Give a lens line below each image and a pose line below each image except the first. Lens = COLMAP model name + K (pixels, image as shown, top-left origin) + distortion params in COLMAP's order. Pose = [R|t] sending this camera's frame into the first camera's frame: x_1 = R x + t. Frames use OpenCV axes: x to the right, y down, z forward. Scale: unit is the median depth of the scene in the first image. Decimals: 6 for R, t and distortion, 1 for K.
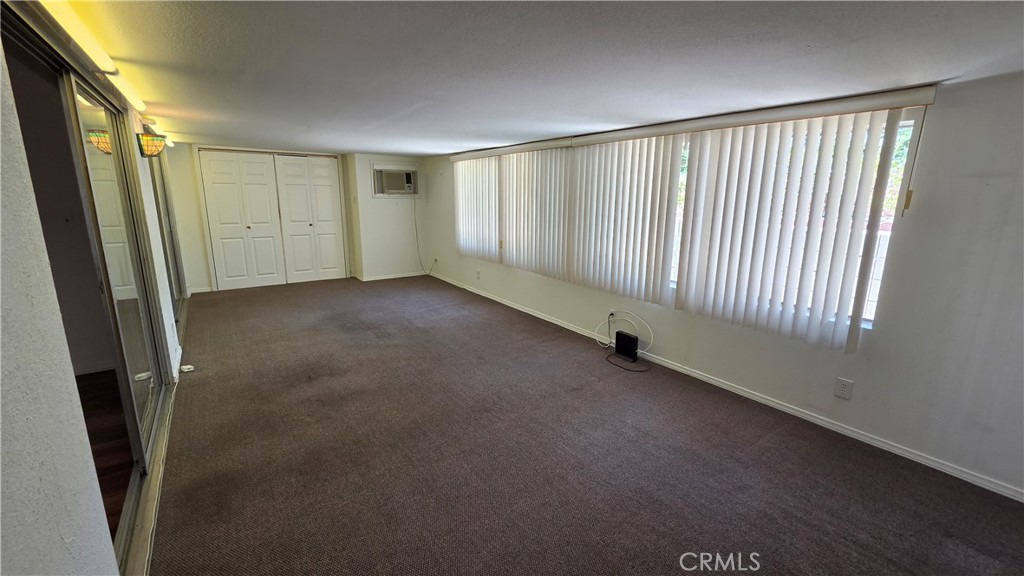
lens RADIAL K [[424.8, 0, 512.0], [0, 424.8, 288.0], [0, 0, 1]] dist [-0.002555, 0.000071]
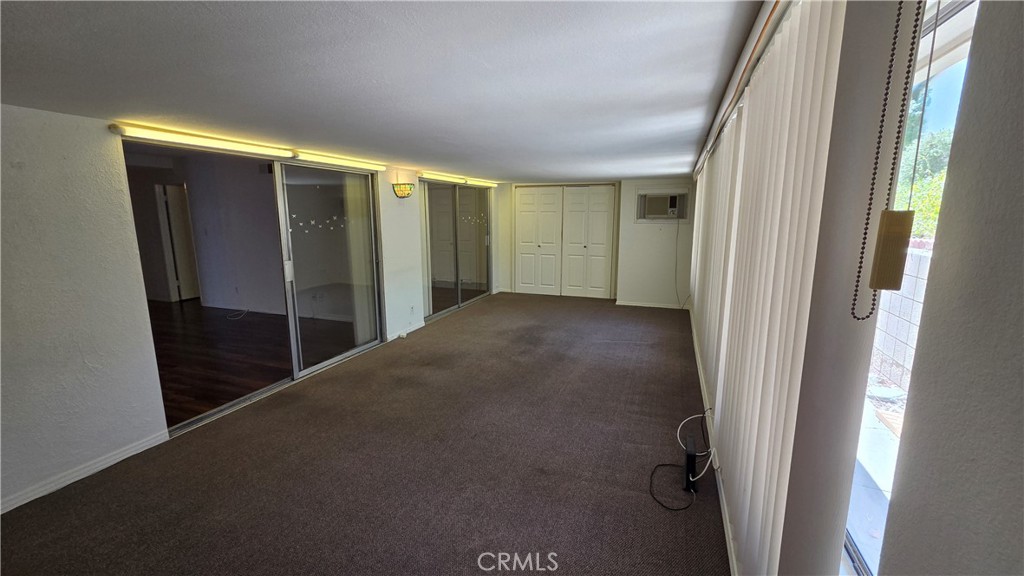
lens RADIAL K [[418.3, 0, 512.0], [0, 418.3, 288.0], [0, 0, 1]] dist [-0.000715, 0.000027]
pose [[0.564745, 0.129854, -0.814985, 0.428244], [-0.174110, 0.984063, 0.036145, -0.064711], [0.806690, 0.121484, 0.578353, 0.297489]]
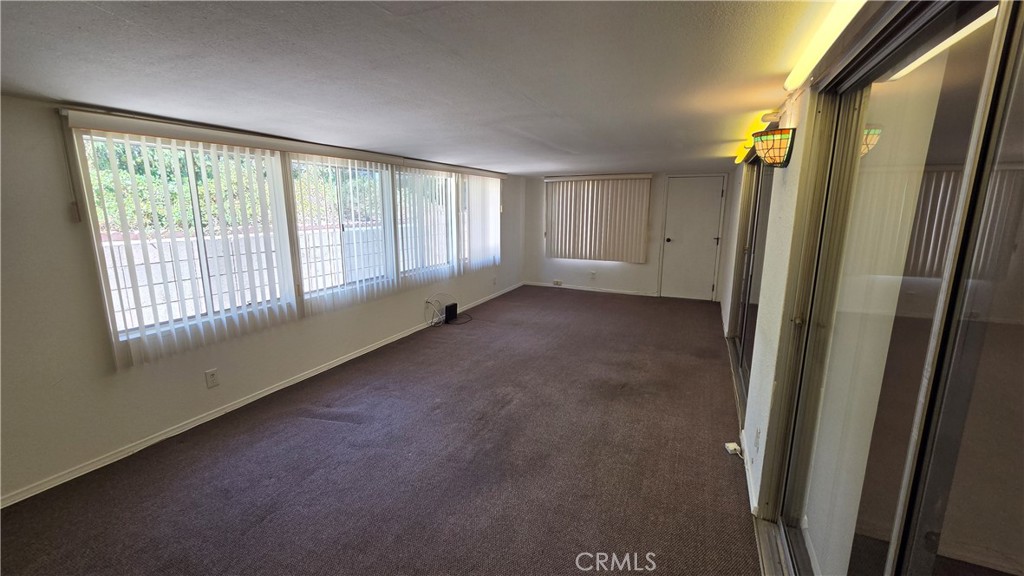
lens RADIAL K [[424.8, 0, 512.0], [0, 424.8, 288.0], [0, 0, 1]] dist [-0.002555, 0.000071]
pose [[-0.511235, -0.177086, 0.840999, -0.777386], [0.178764, 0.935230, 0.305596, -0.260535], [-0.840644, 0.306572, -0.446465, 1.069881]]
